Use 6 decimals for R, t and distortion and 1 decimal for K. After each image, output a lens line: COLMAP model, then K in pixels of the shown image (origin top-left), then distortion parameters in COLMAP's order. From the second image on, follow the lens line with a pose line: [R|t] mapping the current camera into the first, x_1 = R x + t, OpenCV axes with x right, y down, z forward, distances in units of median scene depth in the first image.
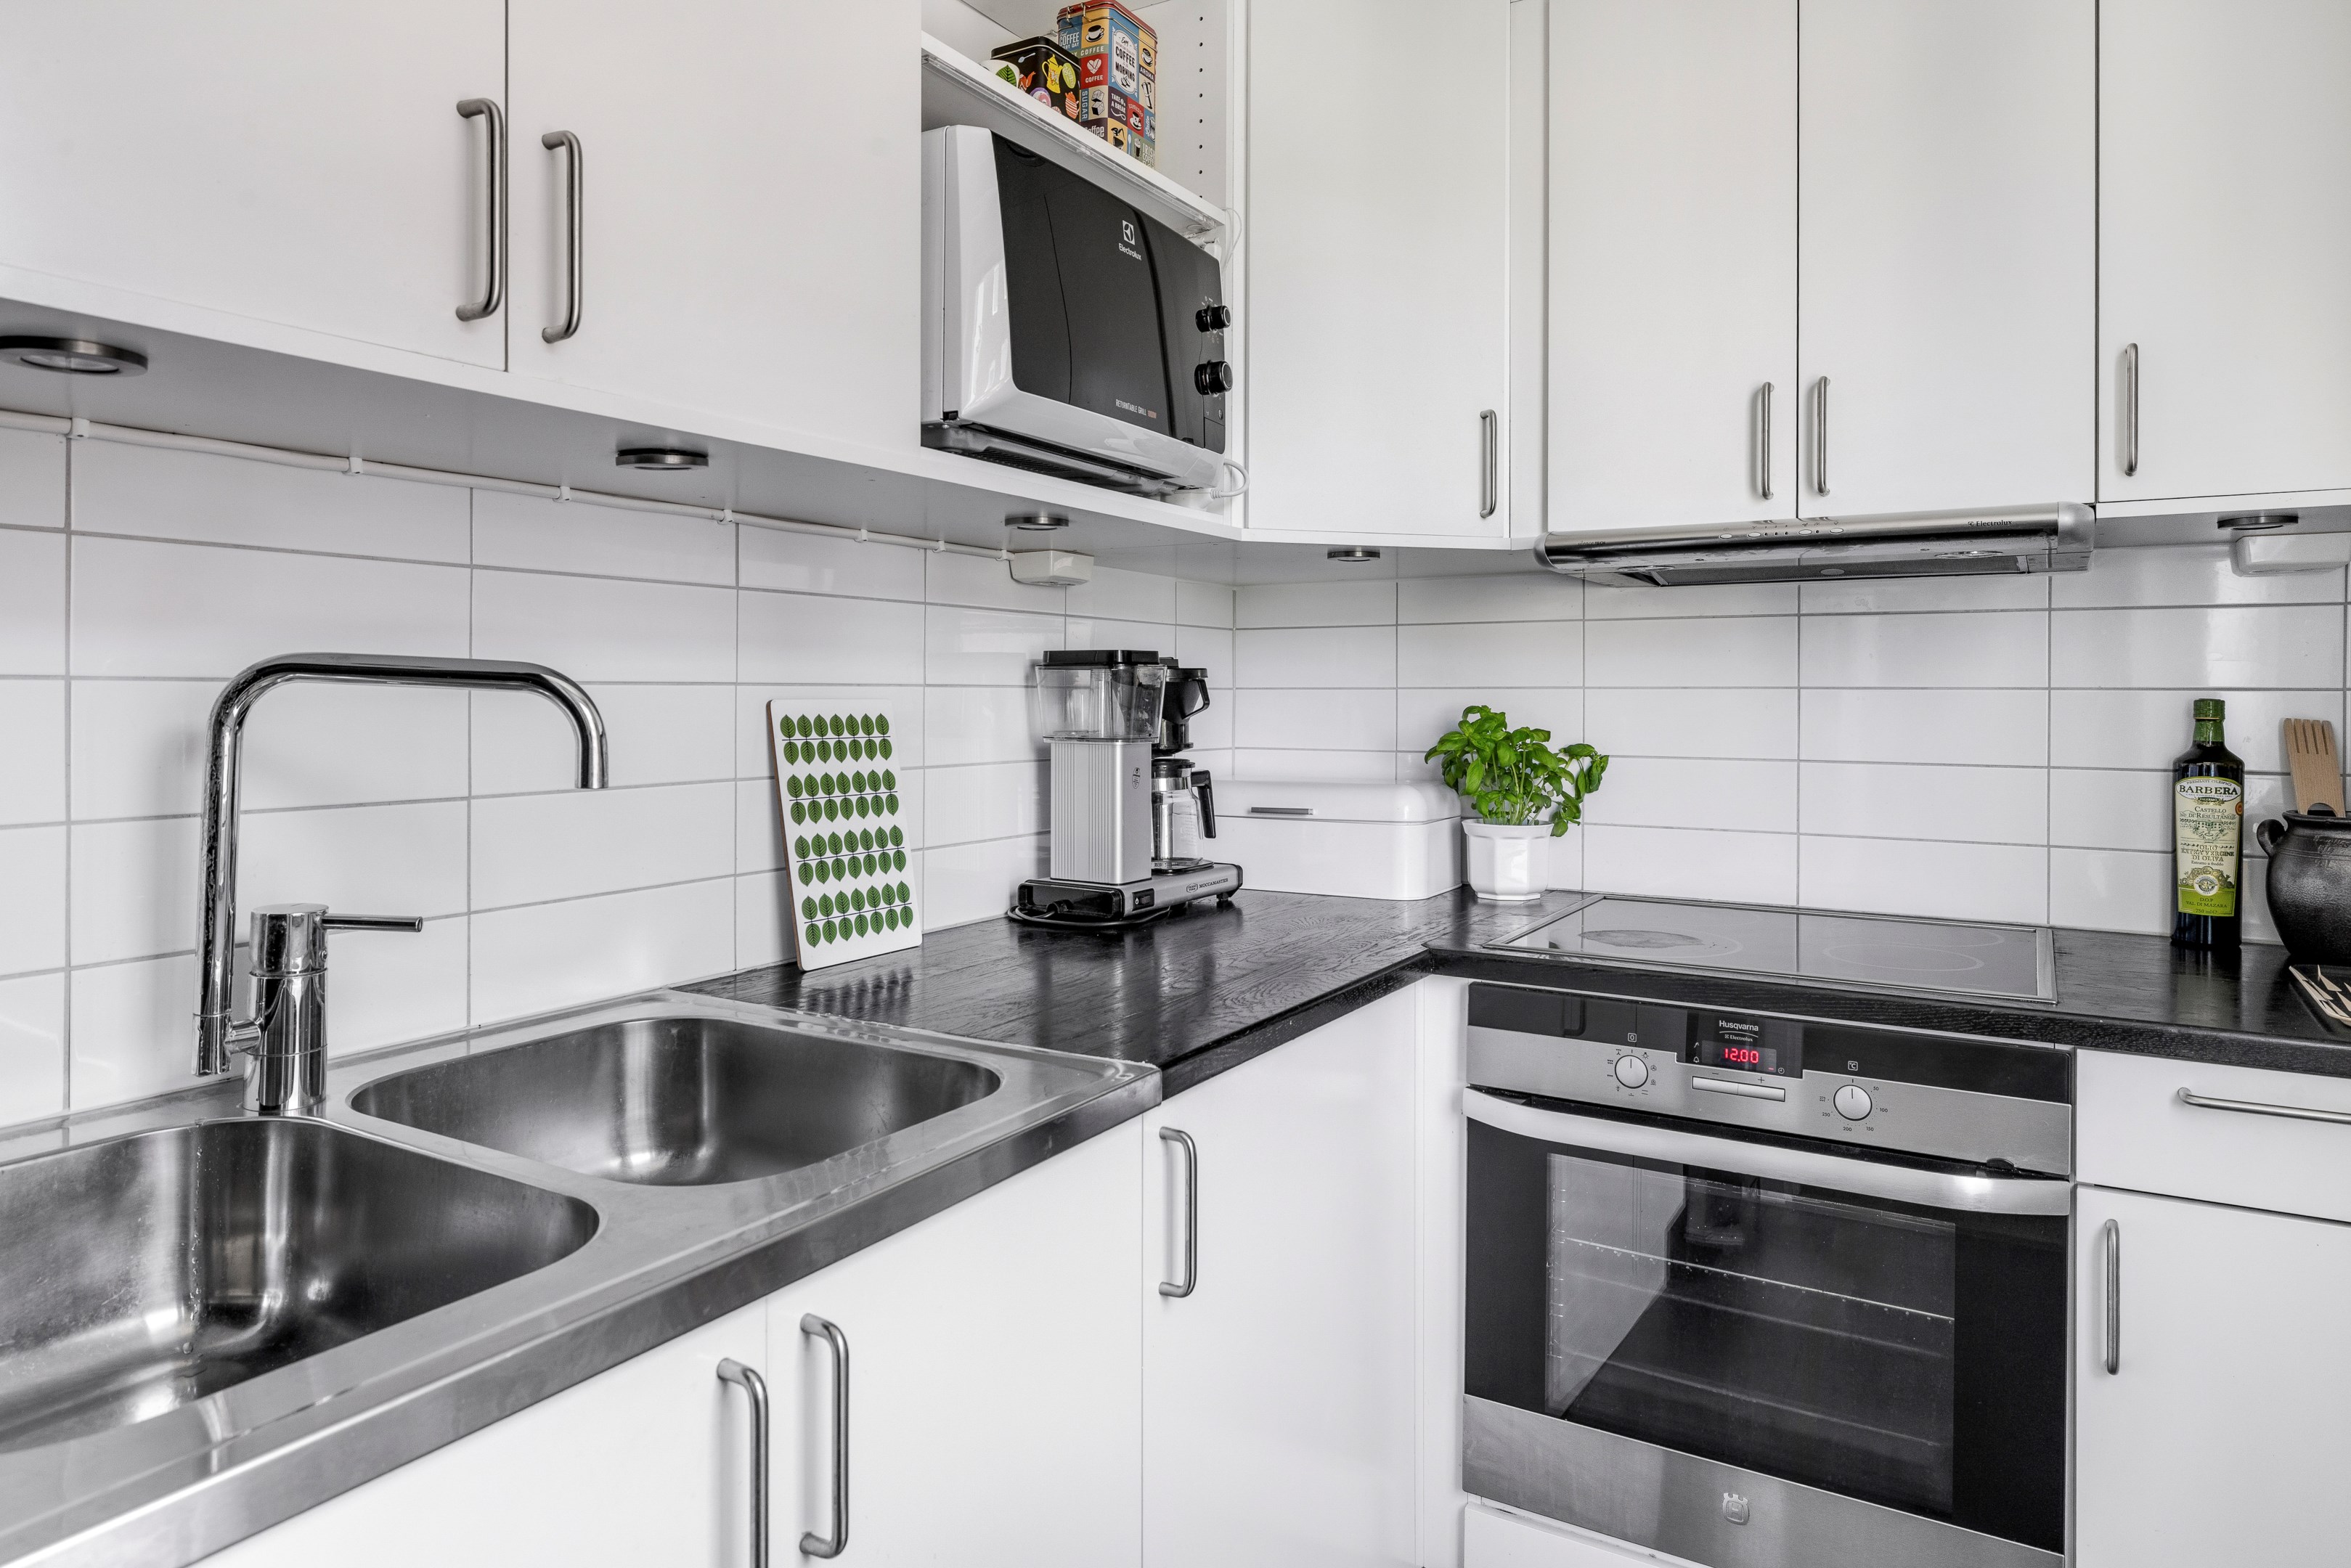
lens RADIAL K [[1446.0, 0, 1179.2], [0, 1446.0, 700.1], [0, 0, 1]] dist [-0.001428, -0.003977]
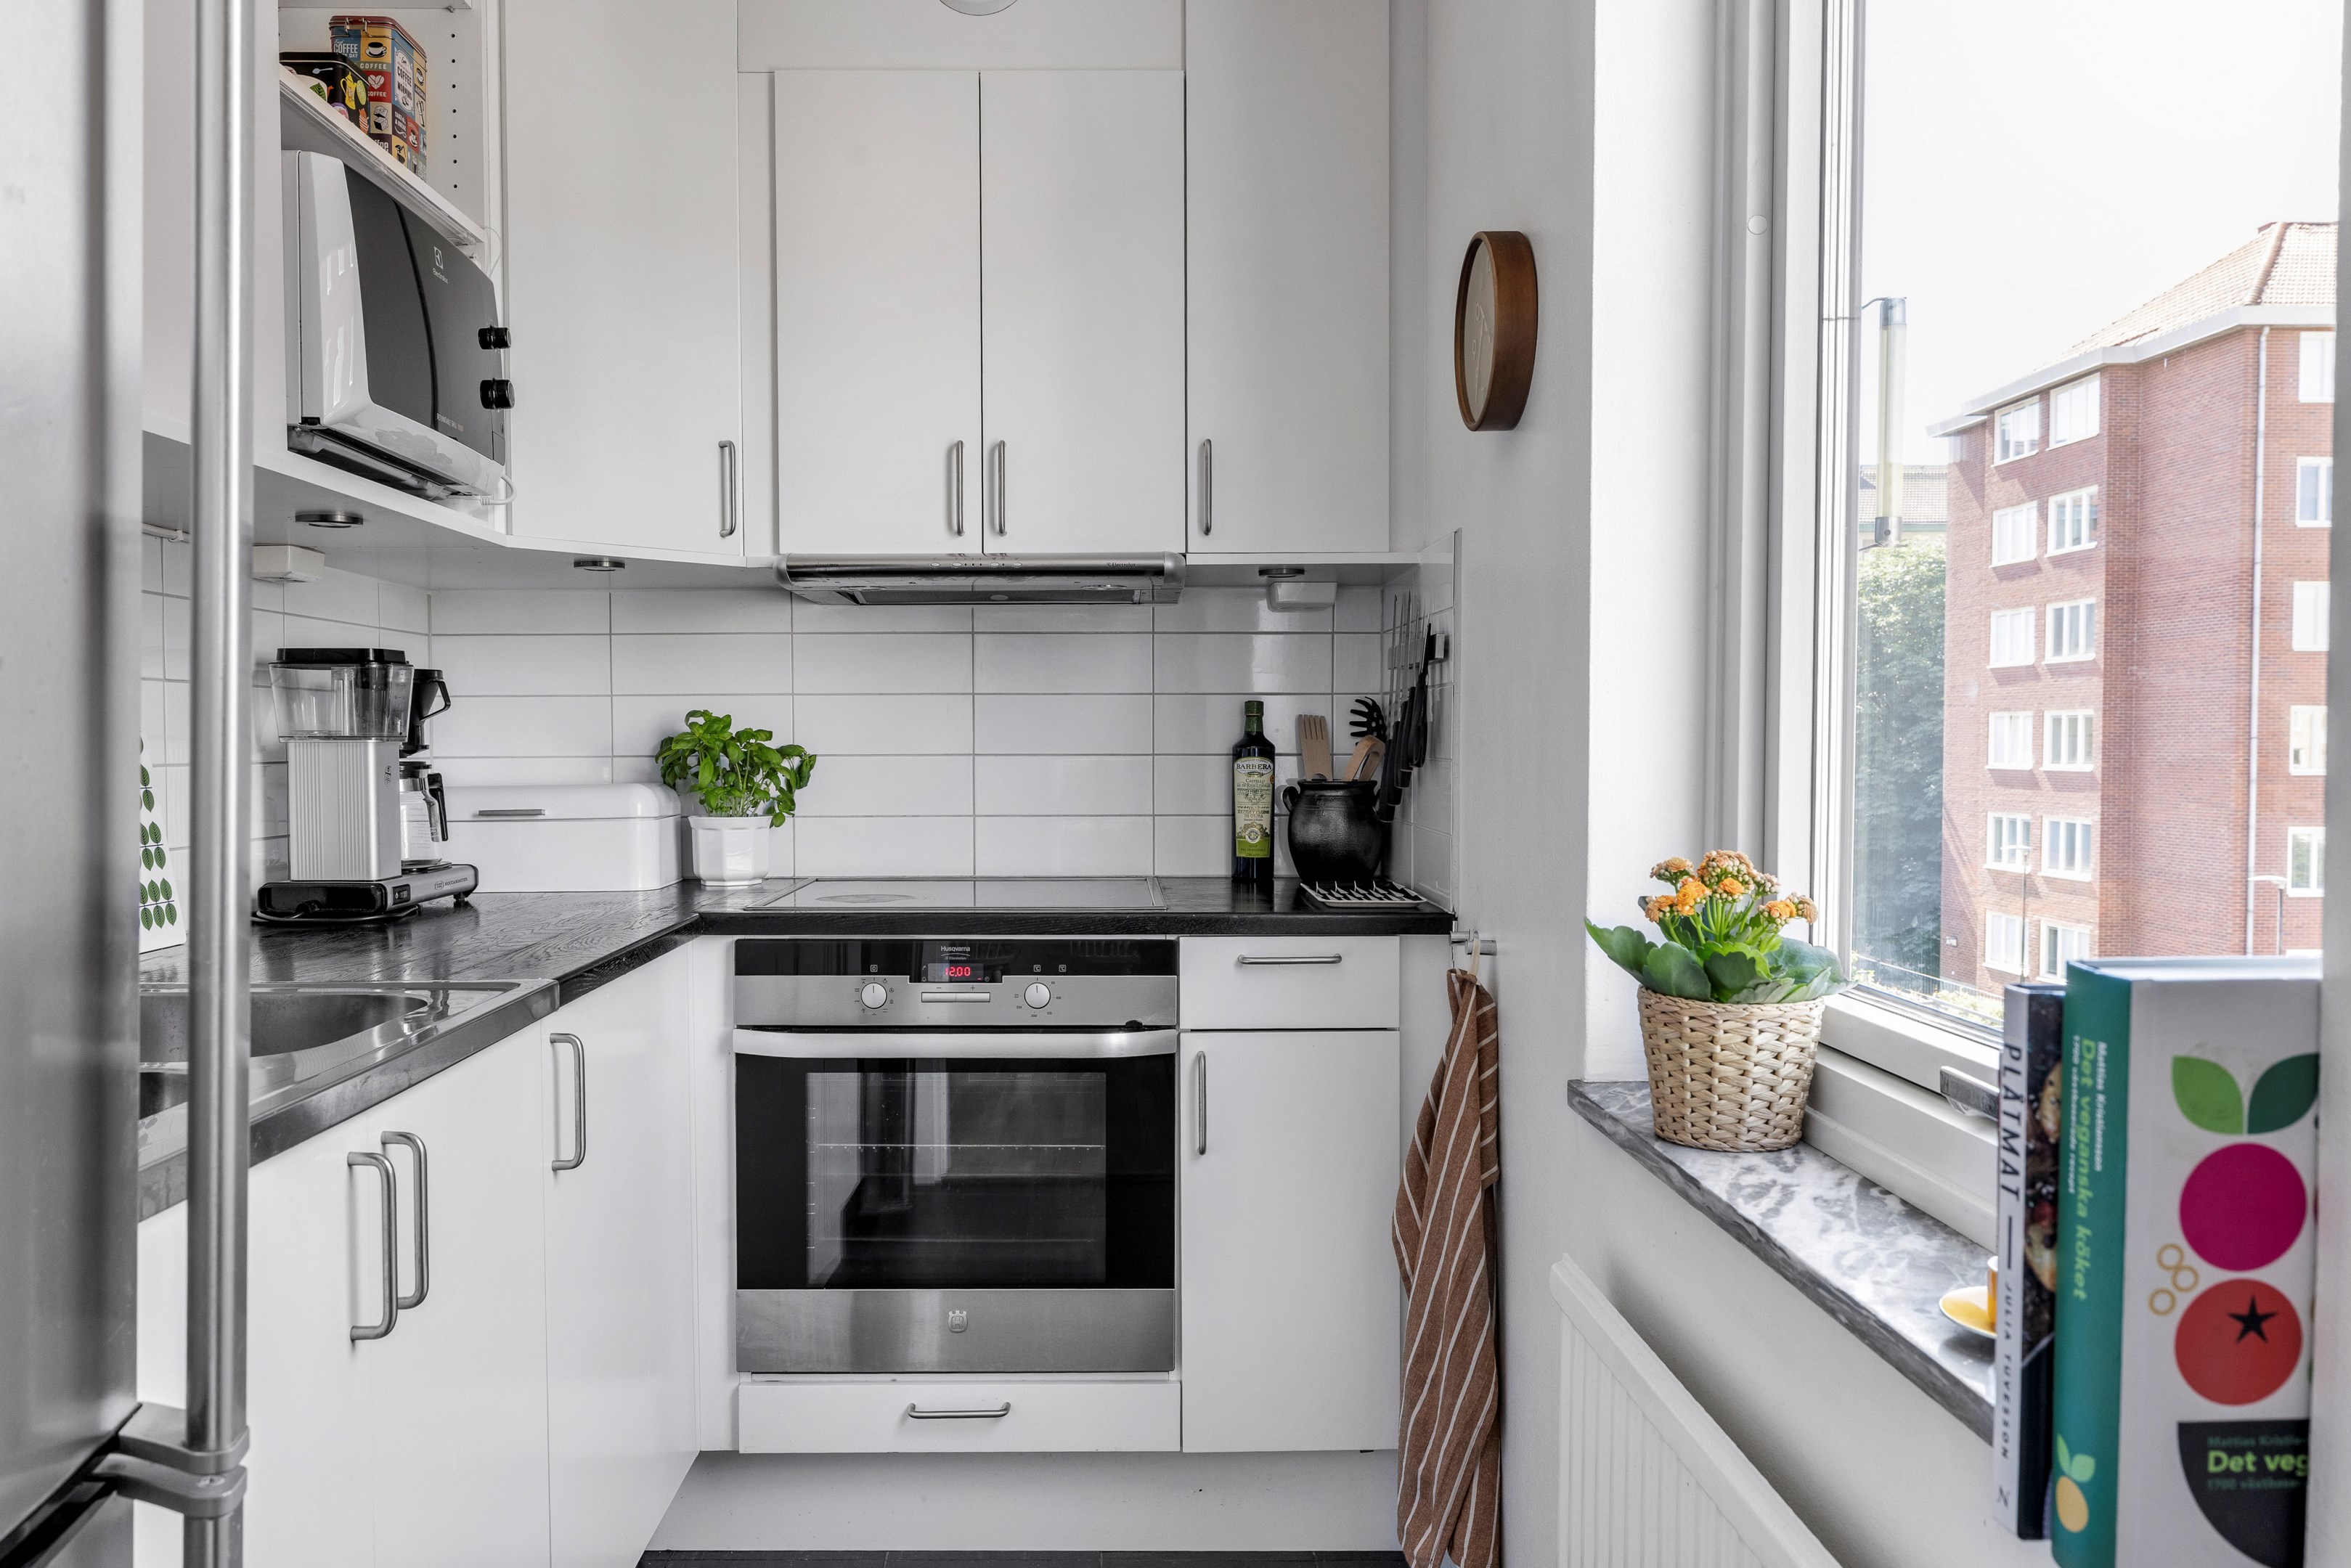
lens RADIAL K [[1708.3, 0, 1120.1], [0, 1708.3, 811.0], [0, 0, 1]] dist [-0.002733, -0.003022]
pose [[0.856240, -0.026500, 0.515898, -0.231499], [0.006491, 0.999156, 0.040551, 0.036889], [-0.516537, -0.031373, 0.855690, -0.320818]]
